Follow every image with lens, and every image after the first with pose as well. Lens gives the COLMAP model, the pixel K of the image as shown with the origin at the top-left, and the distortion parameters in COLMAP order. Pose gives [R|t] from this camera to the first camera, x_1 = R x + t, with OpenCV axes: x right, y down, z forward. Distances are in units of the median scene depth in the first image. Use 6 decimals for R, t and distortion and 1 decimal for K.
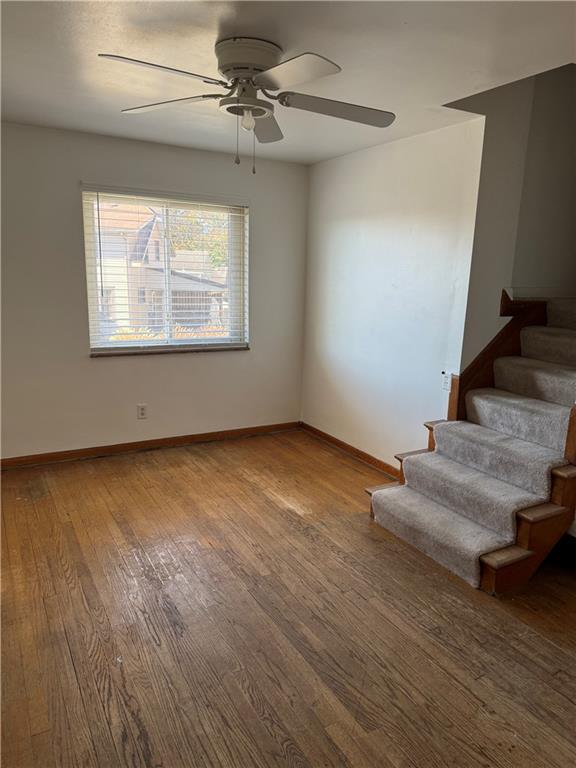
lens RADIAL K [[534.9, 0, 287.9], [0, 534.9, 383.8], [0, 0, 1]] dist [0.011177, -0.033924]
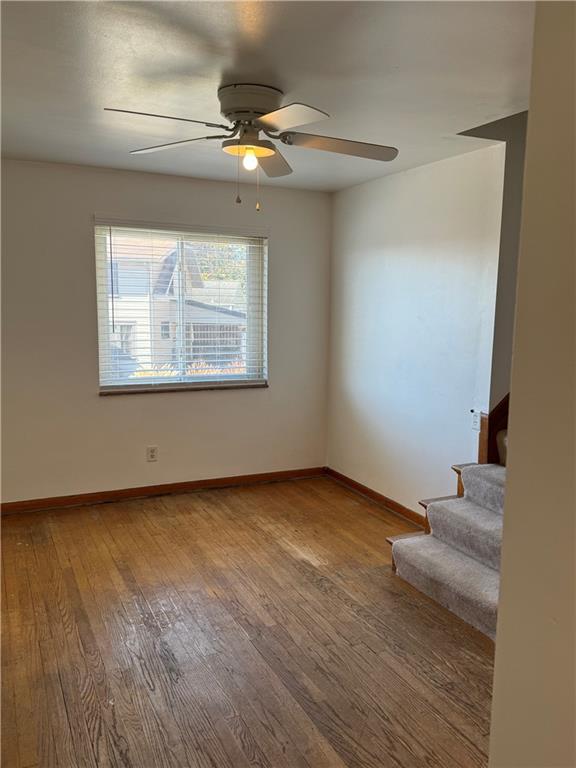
lens RADIAL K [[621.3, 0, 287.1], [0, 621.3, 378.1], [0, 0, 1]] dist [0.019316, -0.060952]
pose [[0.997376, -0.003026, -0.072332, 0.058422], [-0.003132, 0.996387, -0.084874, 0.016426], [0.072328, 0.084878, 0.993763, -0.099834]]
